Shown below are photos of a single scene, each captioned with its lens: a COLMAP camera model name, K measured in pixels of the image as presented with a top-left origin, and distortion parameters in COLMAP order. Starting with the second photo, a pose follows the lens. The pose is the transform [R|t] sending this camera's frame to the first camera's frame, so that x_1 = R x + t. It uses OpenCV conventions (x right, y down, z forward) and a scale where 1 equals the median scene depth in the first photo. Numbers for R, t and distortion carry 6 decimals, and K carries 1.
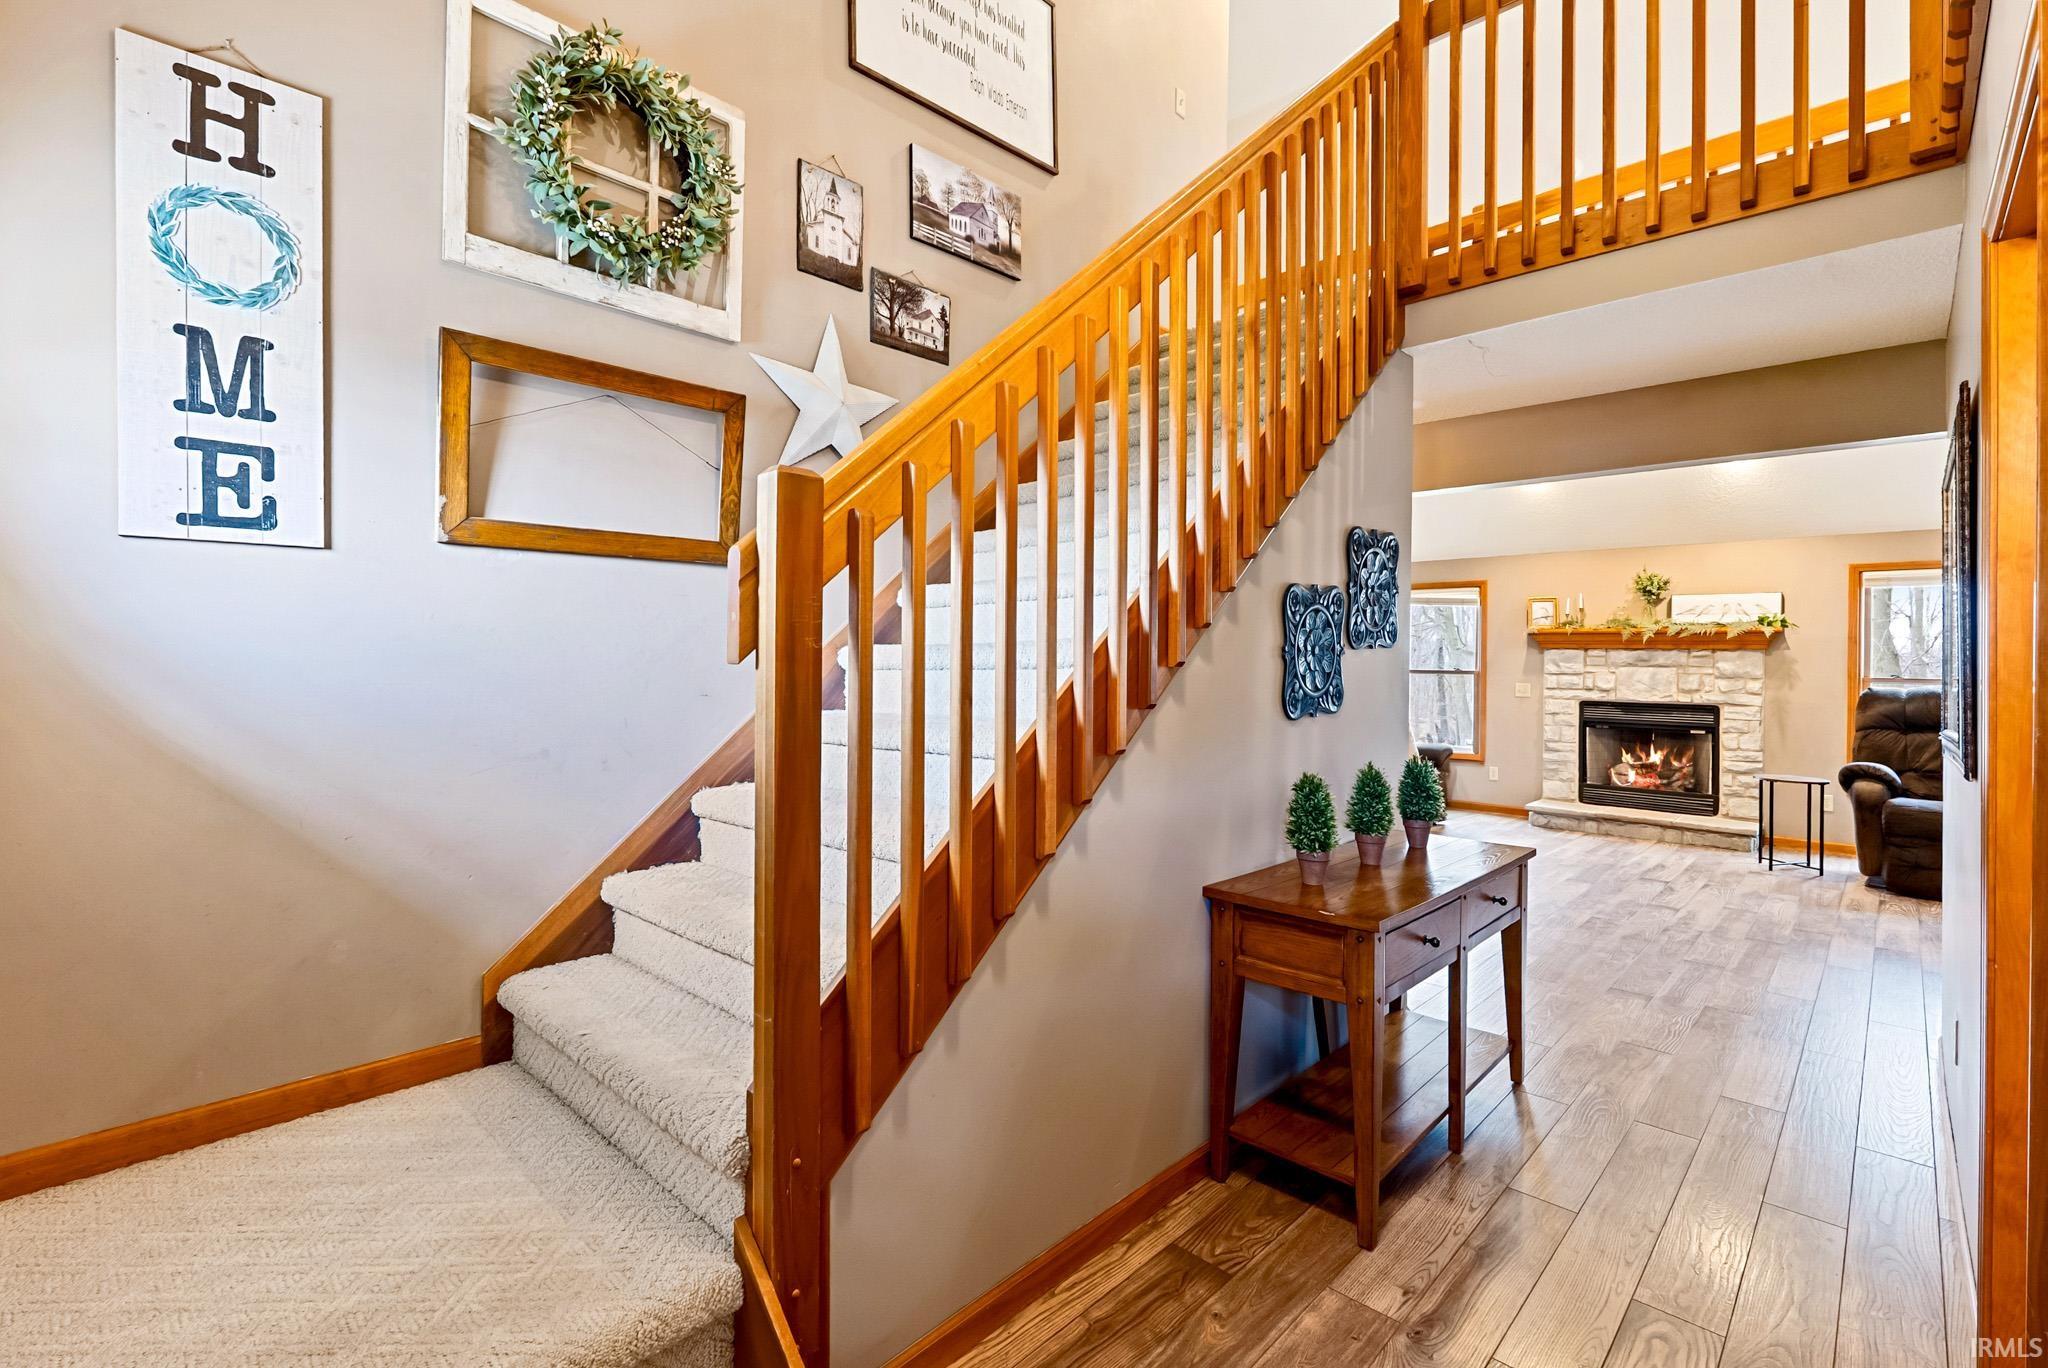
lens RADIAL K [[910.1, 0, 1013.0], [0, 910.1, 651.6], [0, 0, 1]] dist [-0.010113, 0.001535]
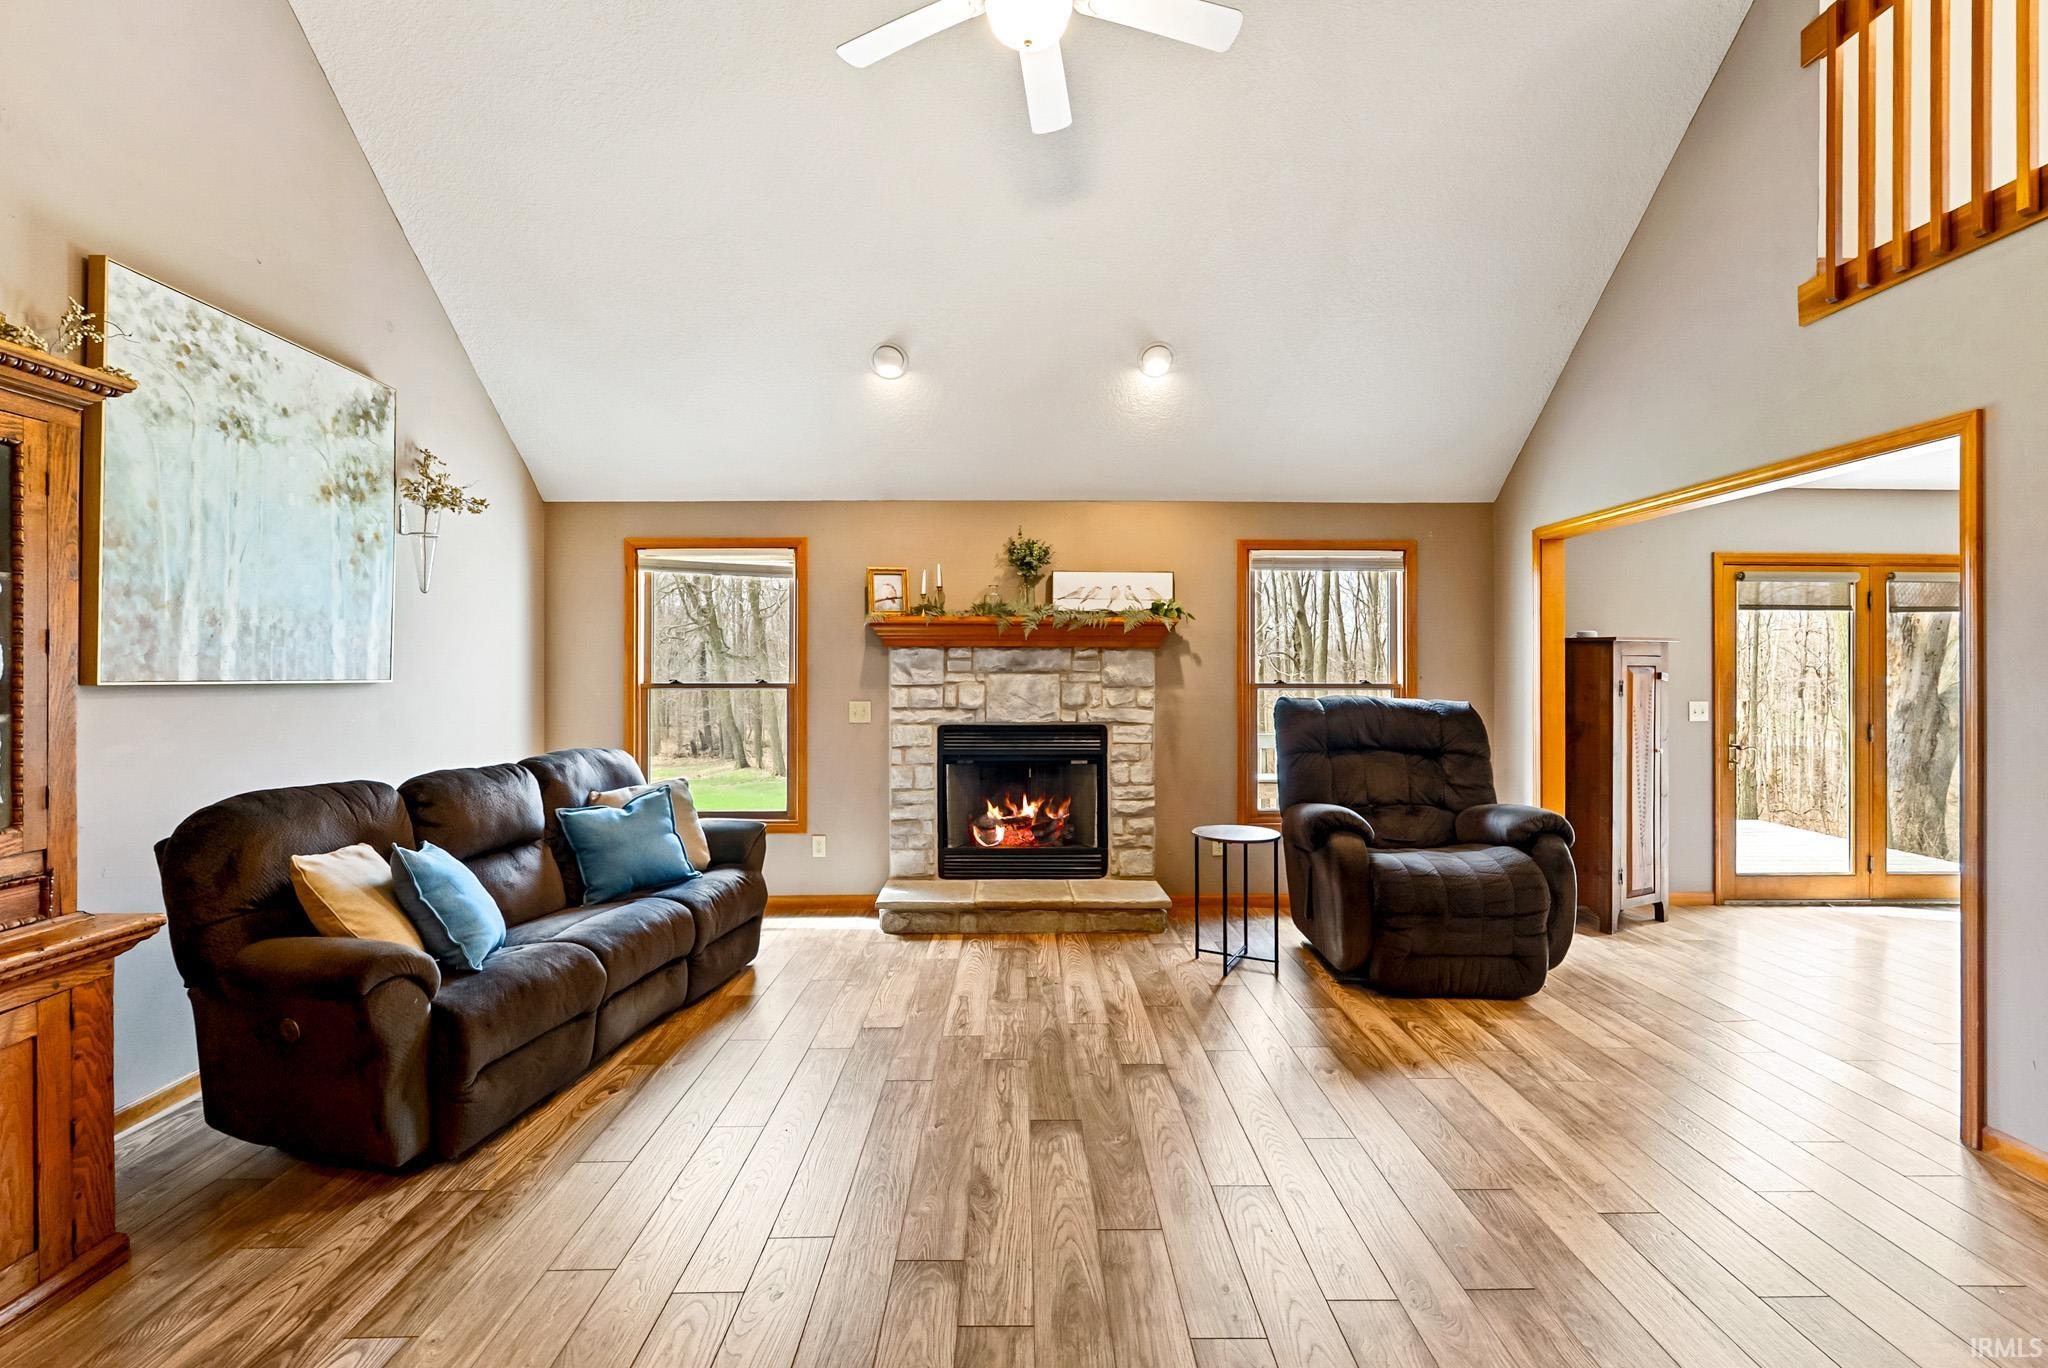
lens RADIAL K [[910.1, 0, 1043.4], [0, 910.1, 672.0], [0, 0, 1]] dist [-0.010113, 0.001535]
pose [[0.696828, -0.017431, 0.717026, 0.215104], [0.005727, 0.999808, 0.018739, 0.002832], [-0.717215, -0.008952, 0.696794, 0.513672]]
